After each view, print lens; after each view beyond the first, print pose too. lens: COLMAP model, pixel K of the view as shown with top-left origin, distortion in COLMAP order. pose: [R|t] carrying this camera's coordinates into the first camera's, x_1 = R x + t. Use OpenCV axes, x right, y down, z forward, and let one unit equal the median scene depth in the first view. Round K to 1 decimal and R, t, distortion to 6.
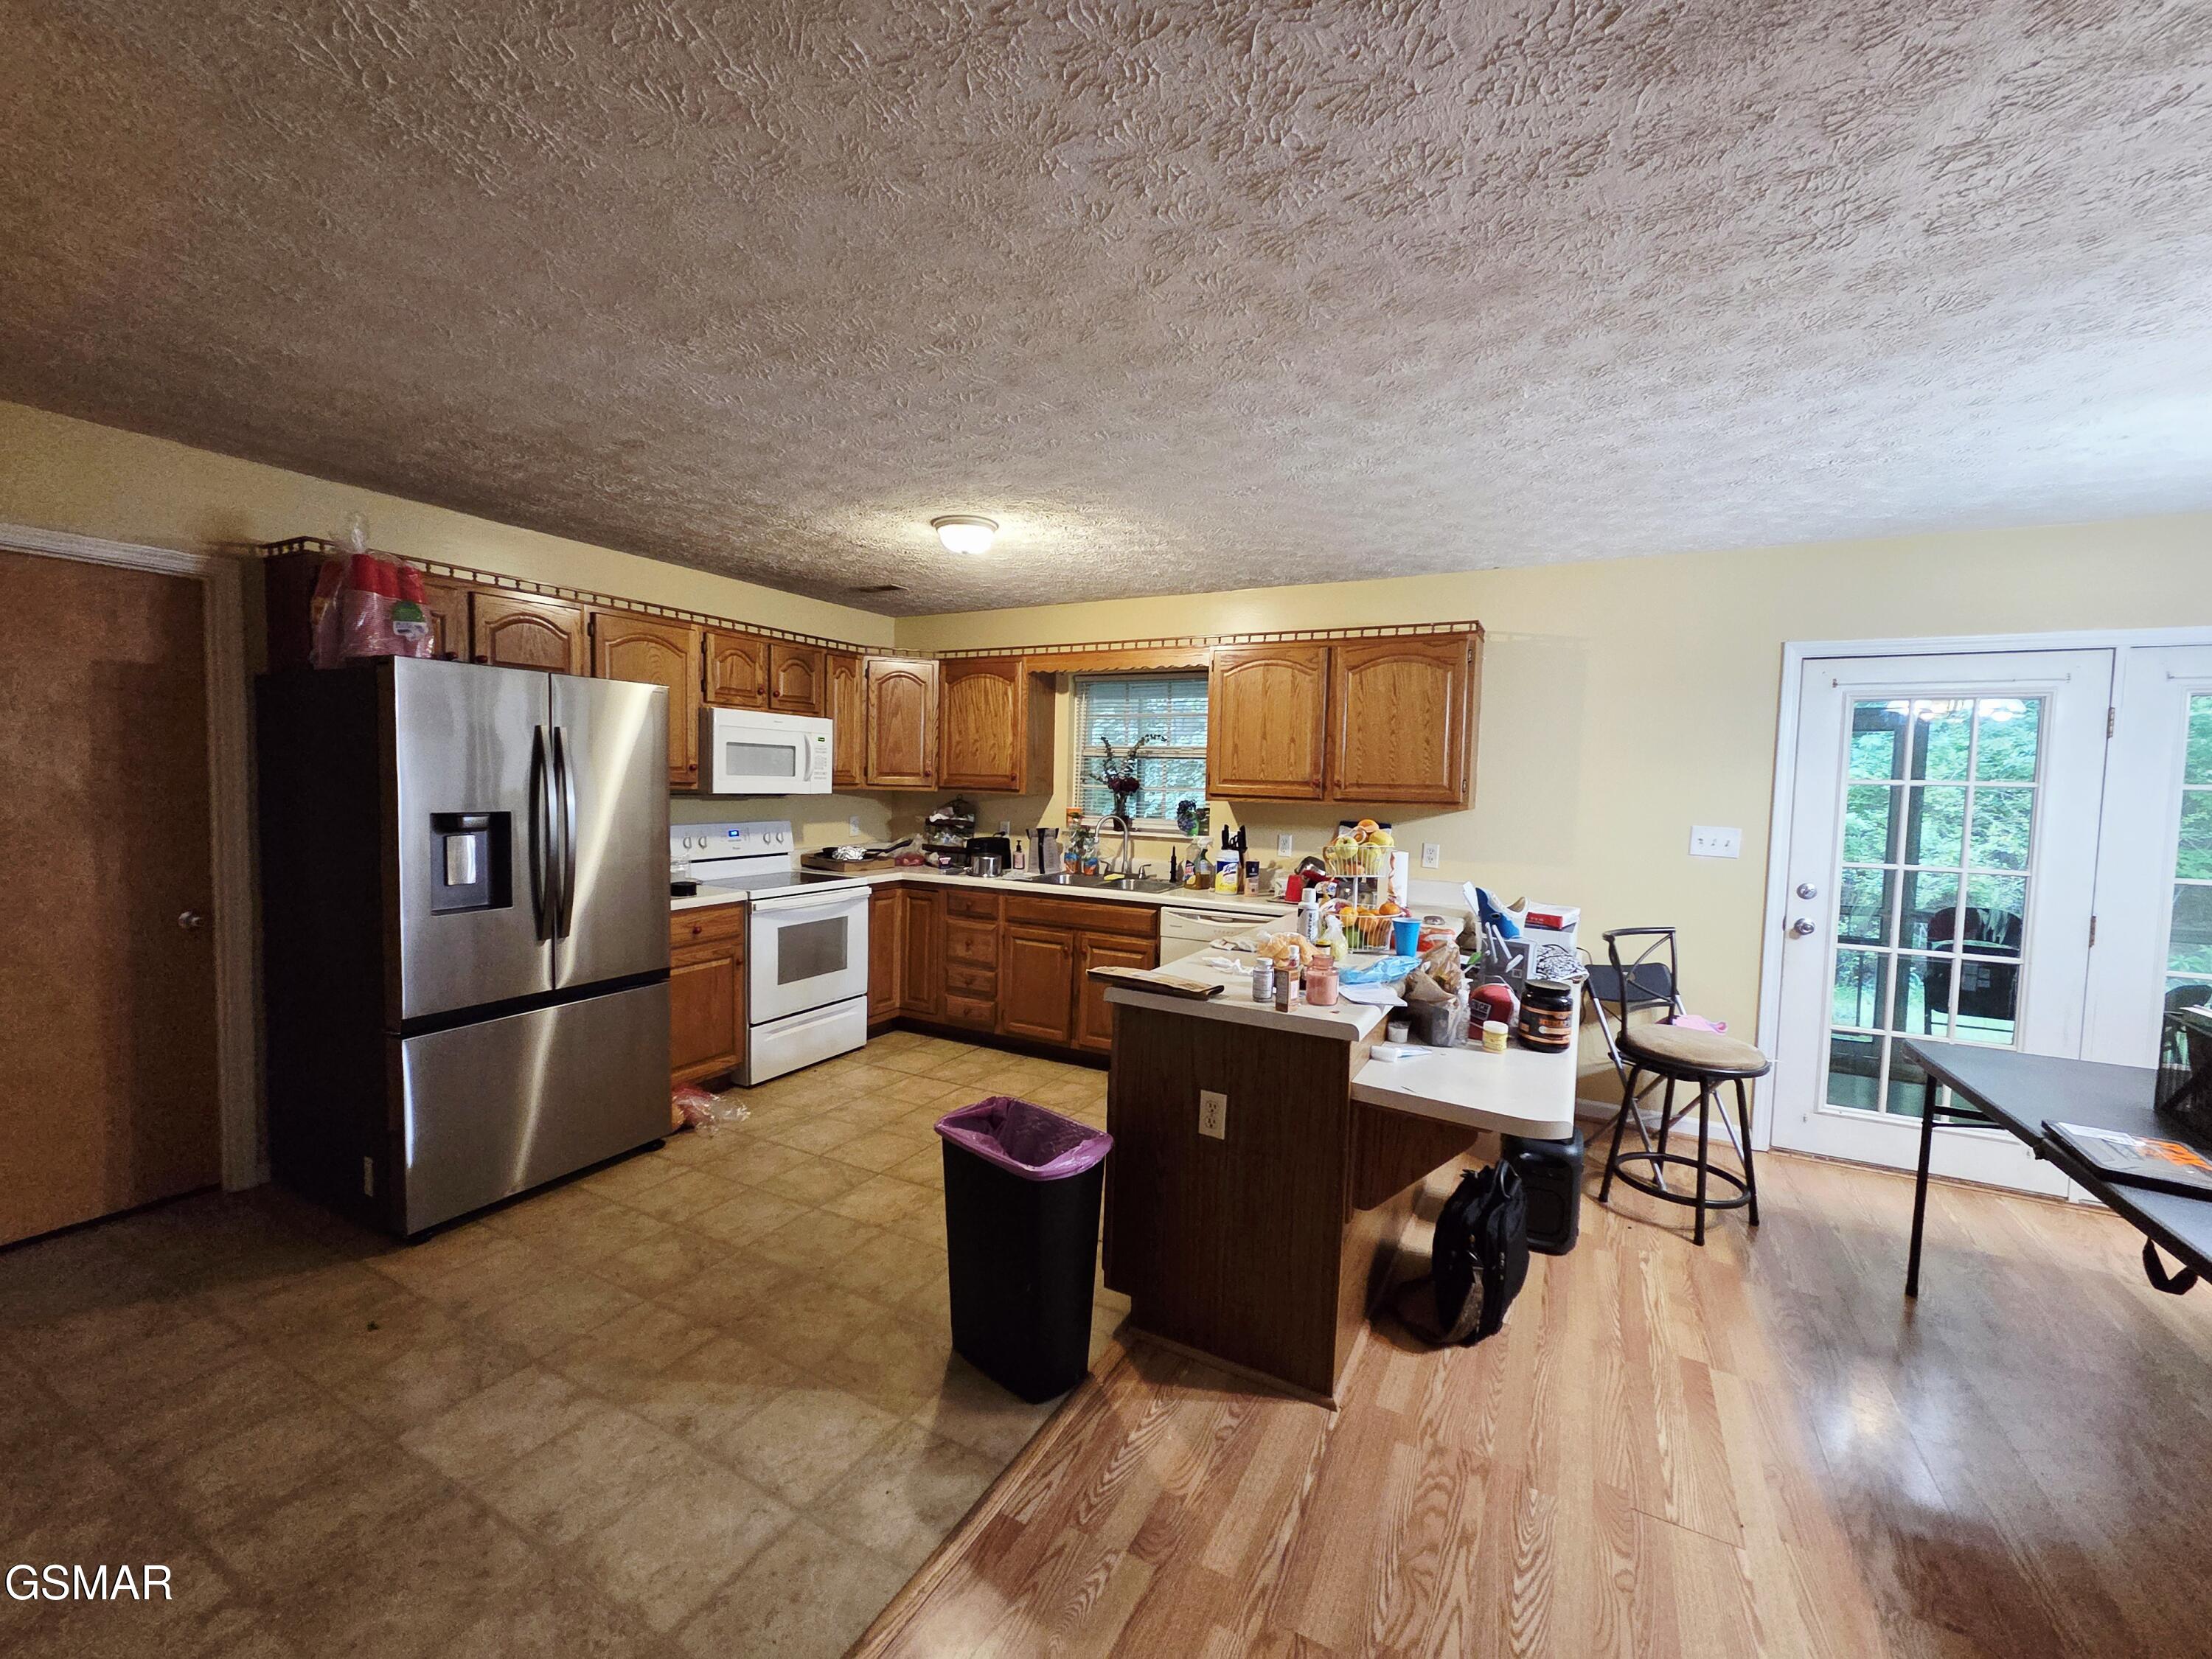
lens RADIAL K [[905.5, 0, 1099.9], [0, 905.5, 826.2], [0, 0, 1]] dist [-0.000938, 0.000308]
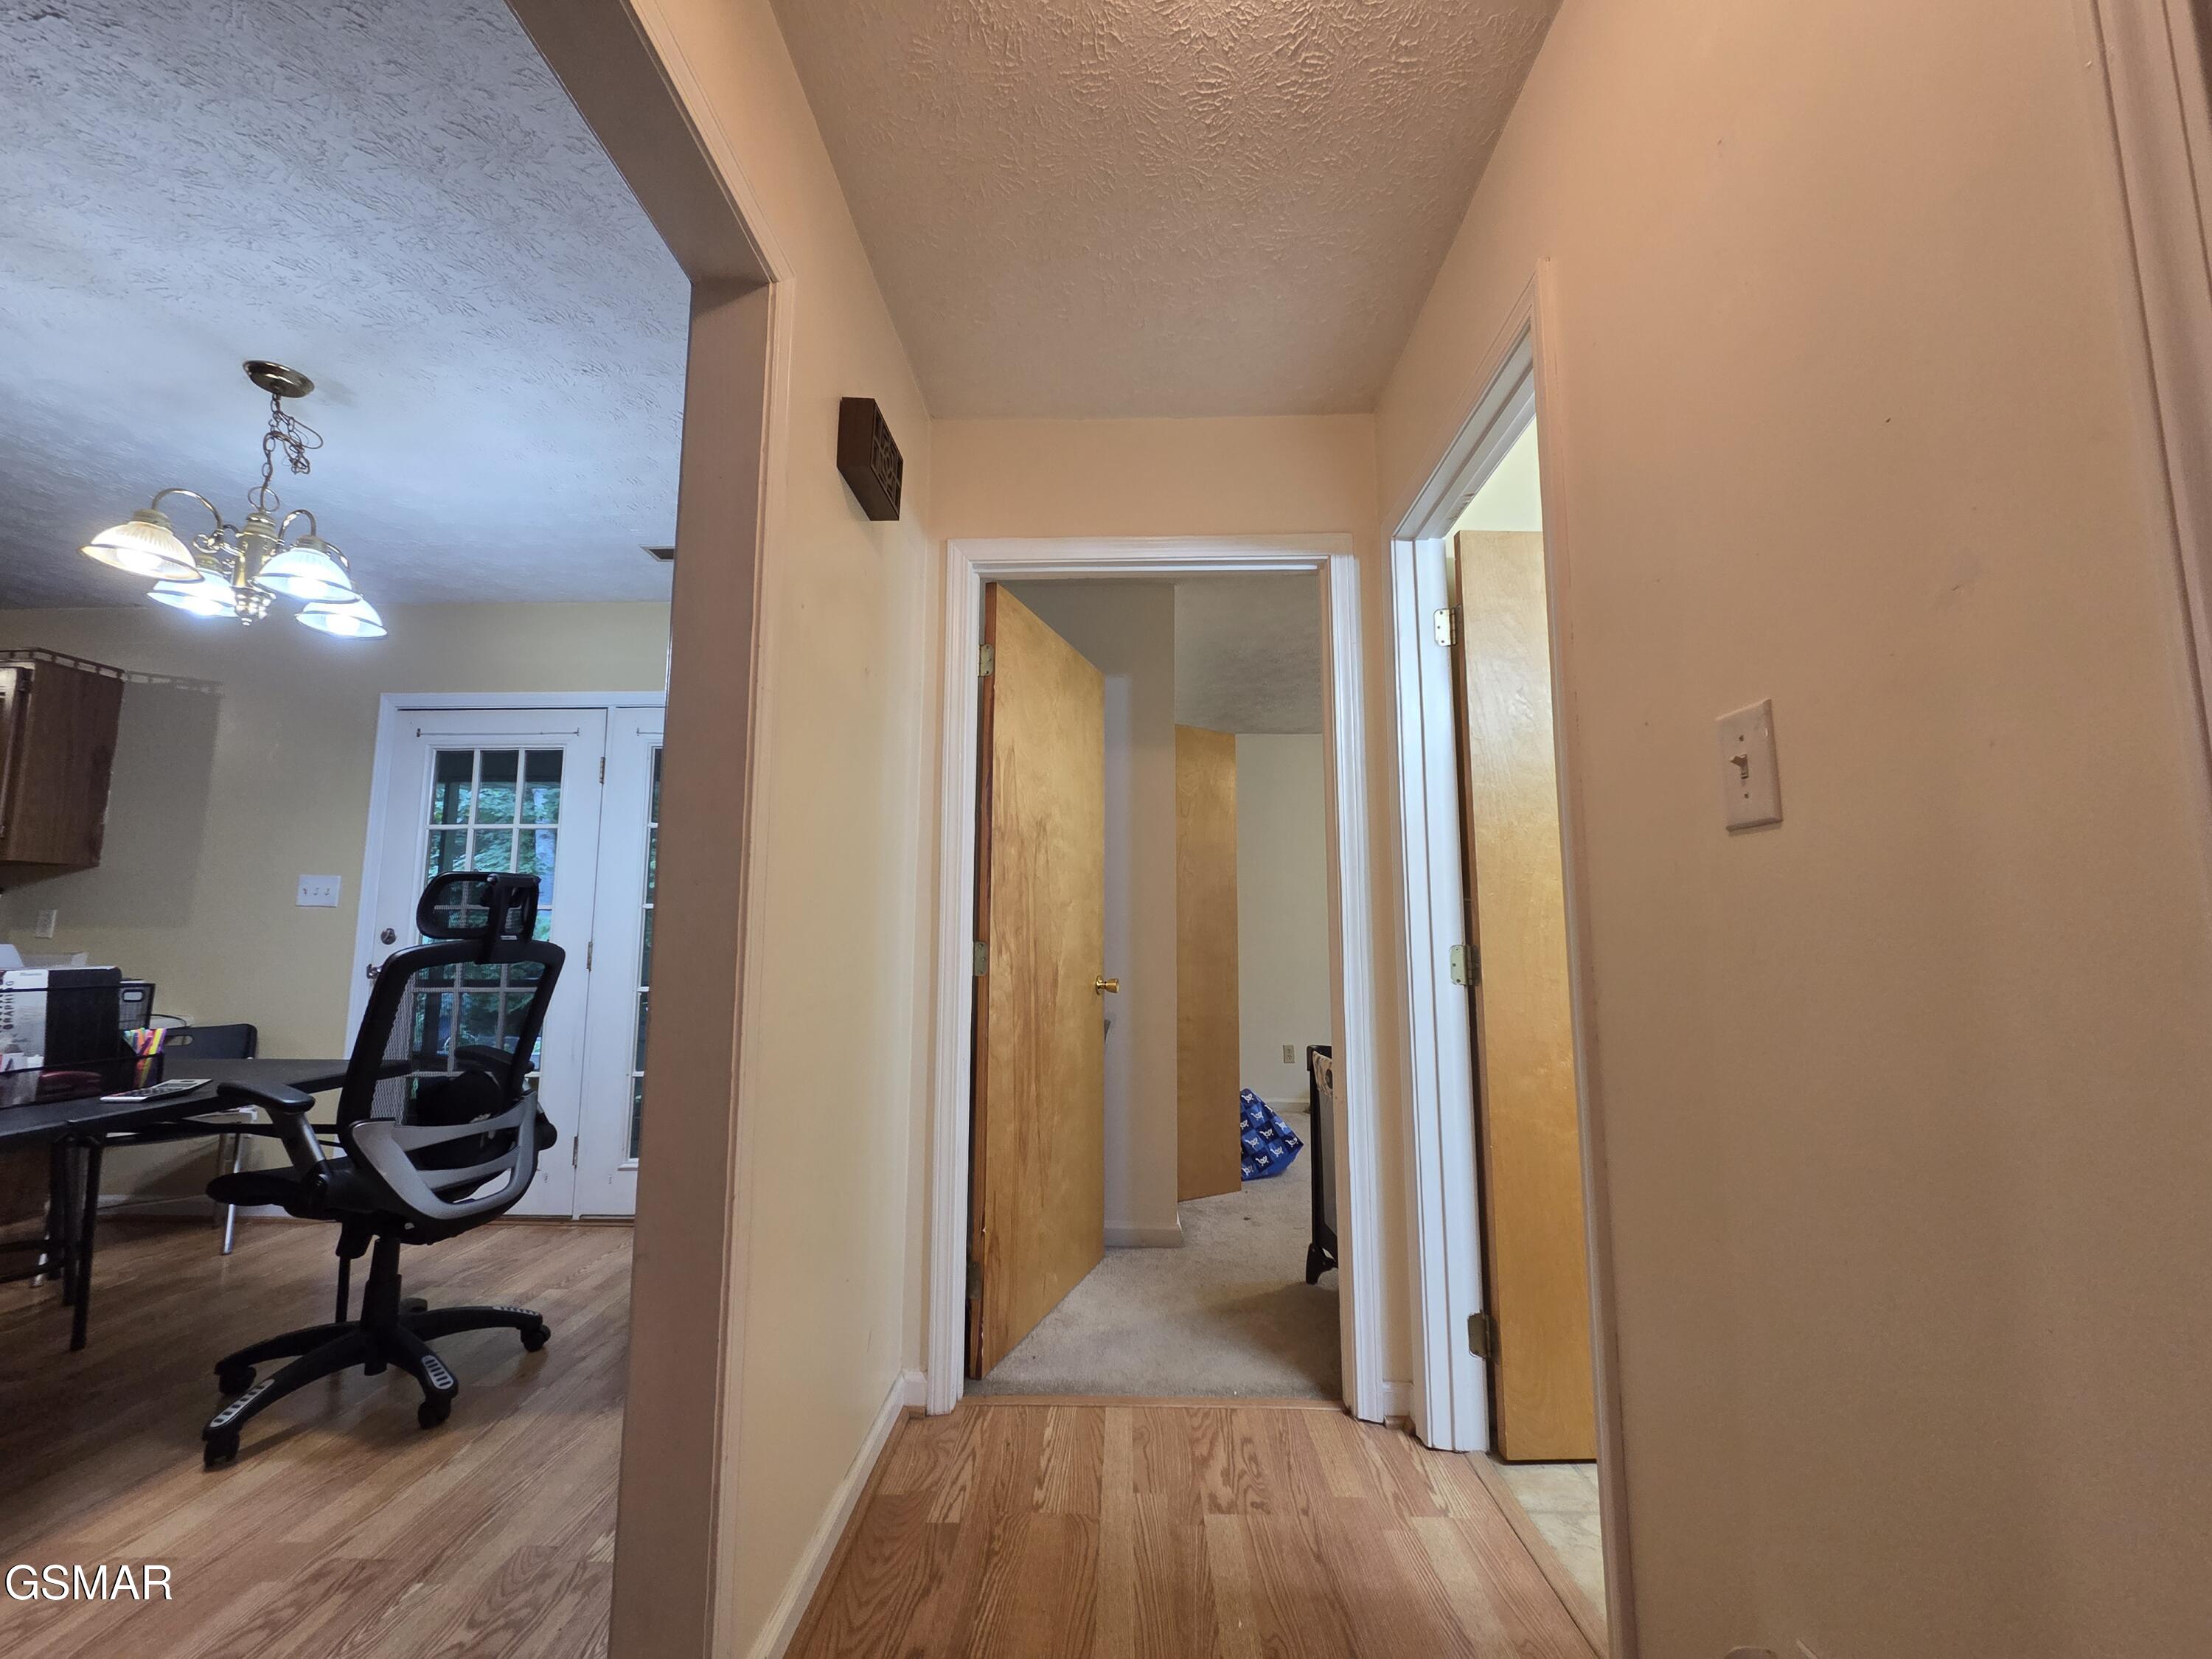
lens RADIAL K [[891.2, 0, 1106.0], [0, 891.2, 829.5], [0, 0, 1]] dist [-0.002434, -0.000361]
pose [[0.891590, 0.028087, 0.451971, 0.819795], [0.048151, 0.986536, -0.156294, 0.116035], [-0.450276, 0.161113, 0.878234, -0.183668]]
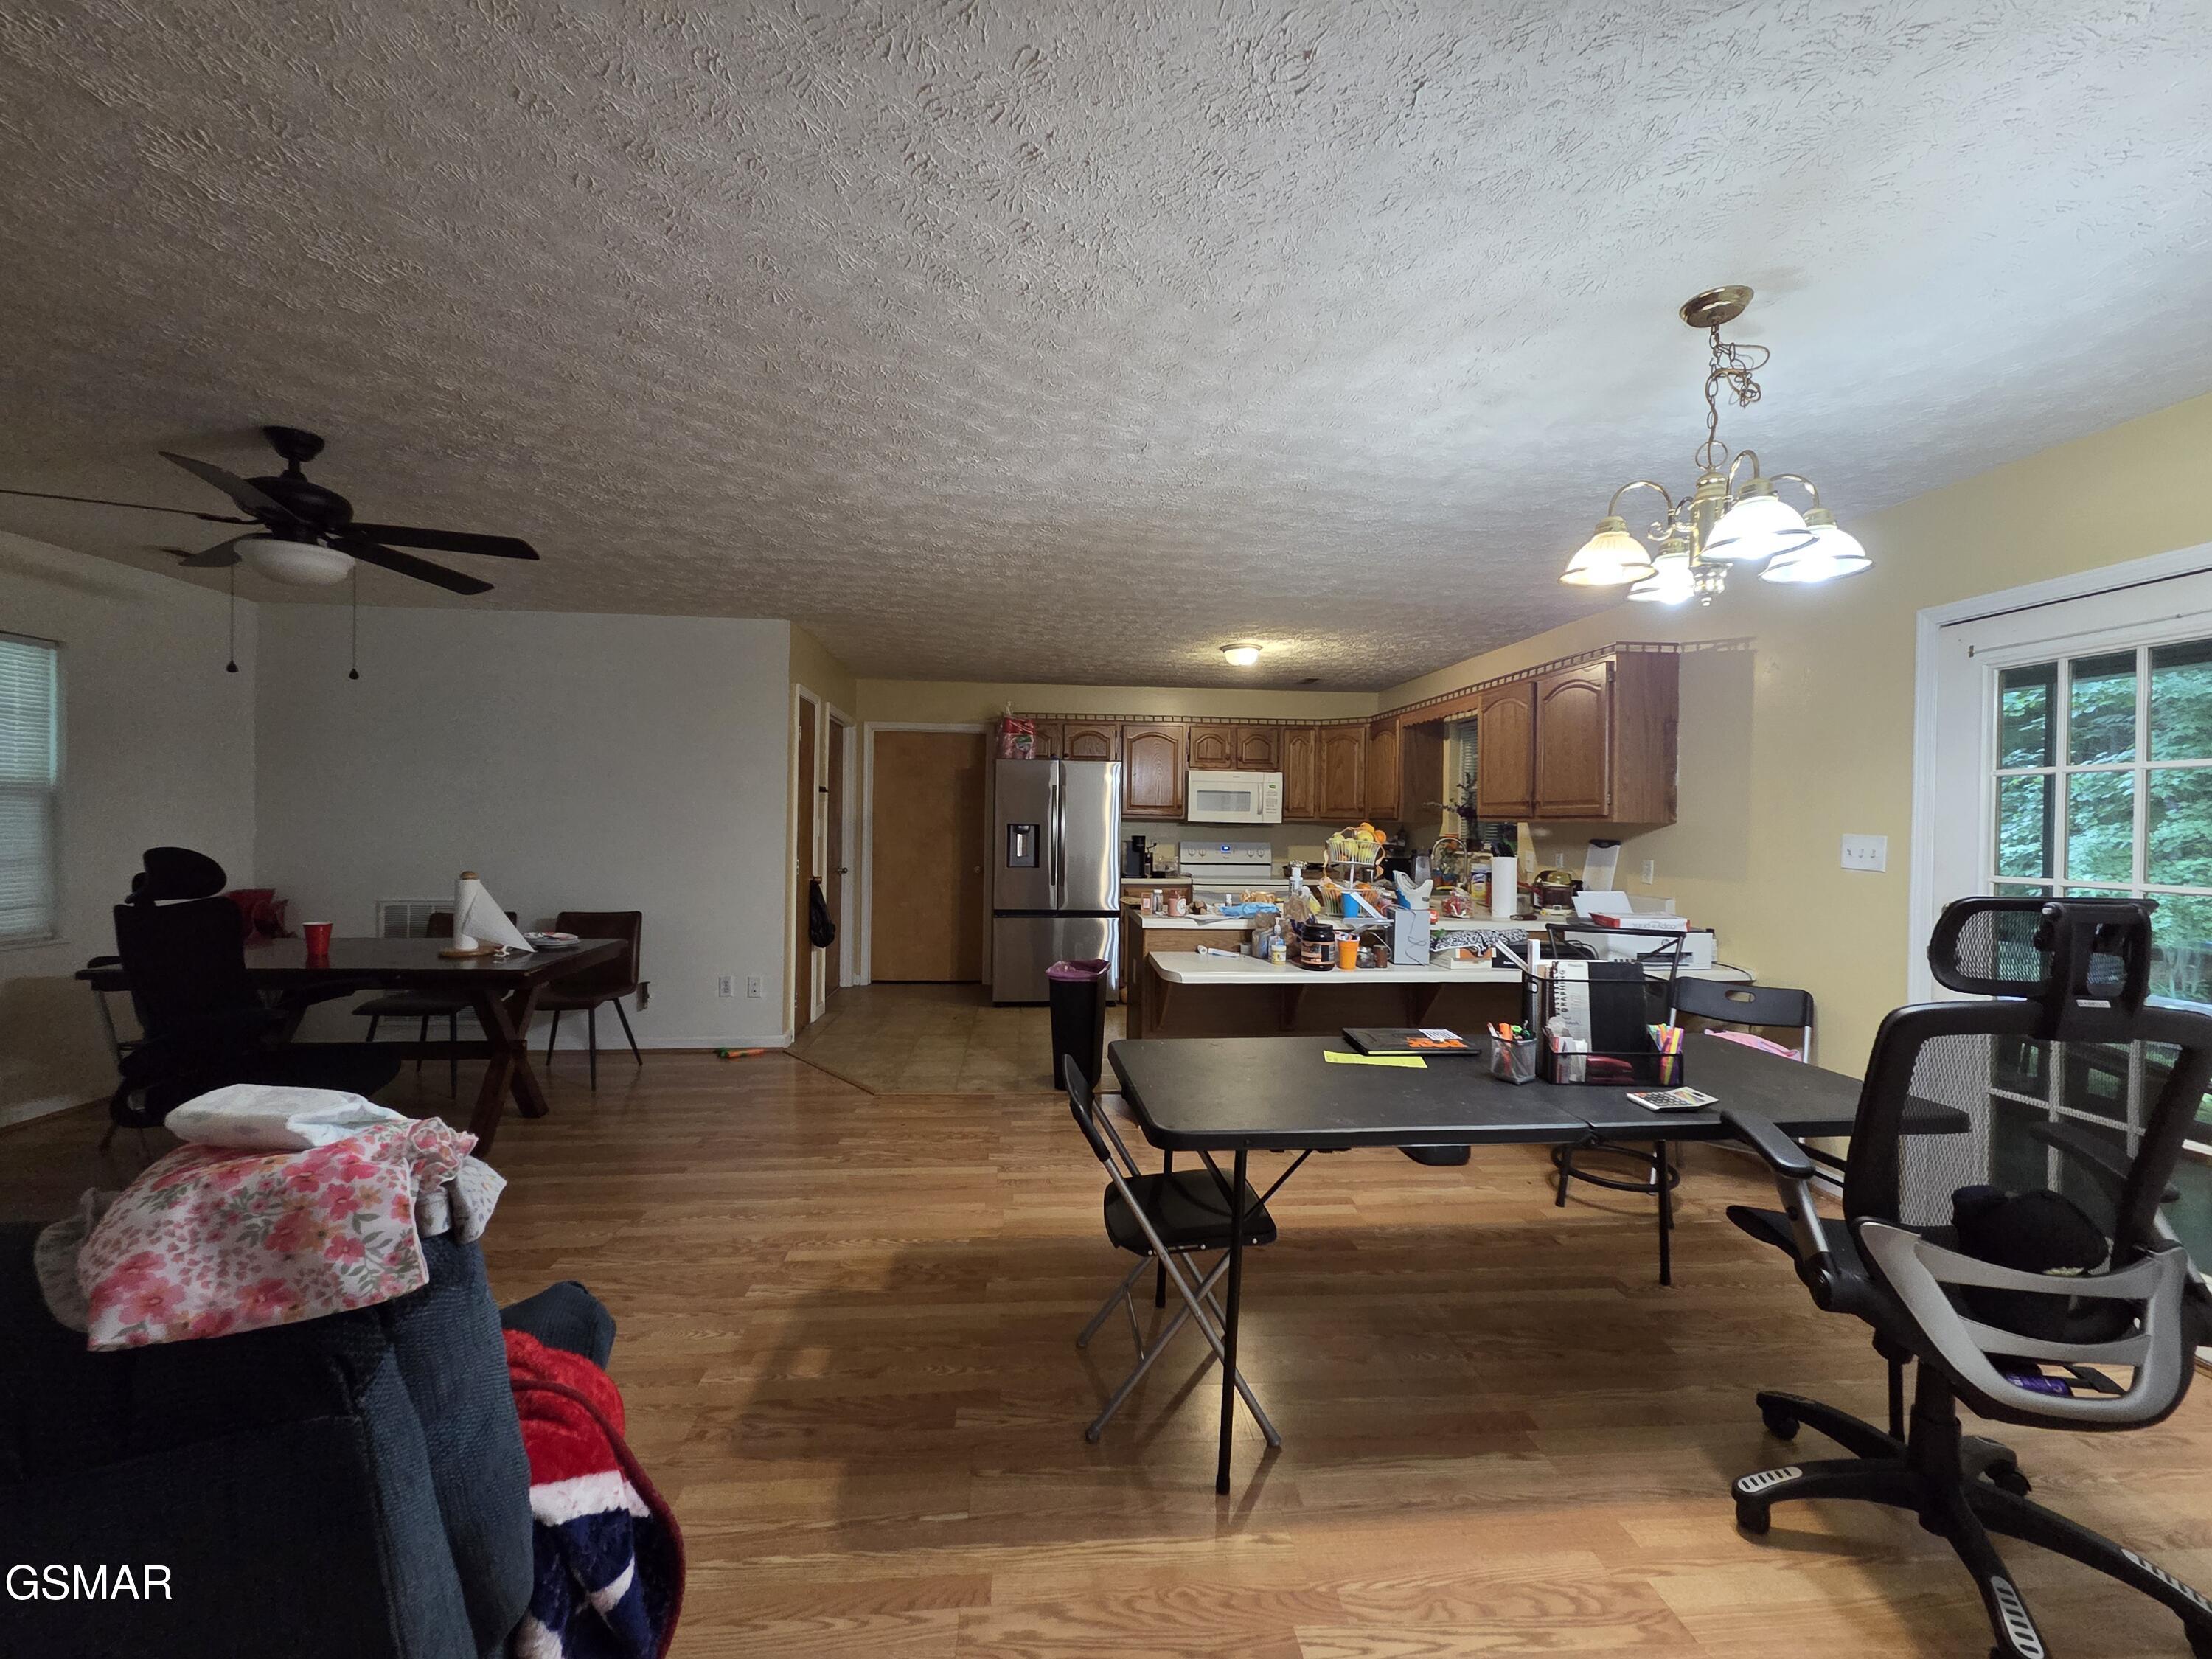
lens RADIAL K [[914.1, 0, 1102.9], [0, 914.1, 825.1], [0, 0, 1]] dist [0.007404, -0.000010]
pose [[0.549437, -0.013432, -0.835427, 0.827767], [-0.047923, 0.997718, -0.047559, 0.054566], [0.834160, 0.066166, 0.547539, -0.057593]]
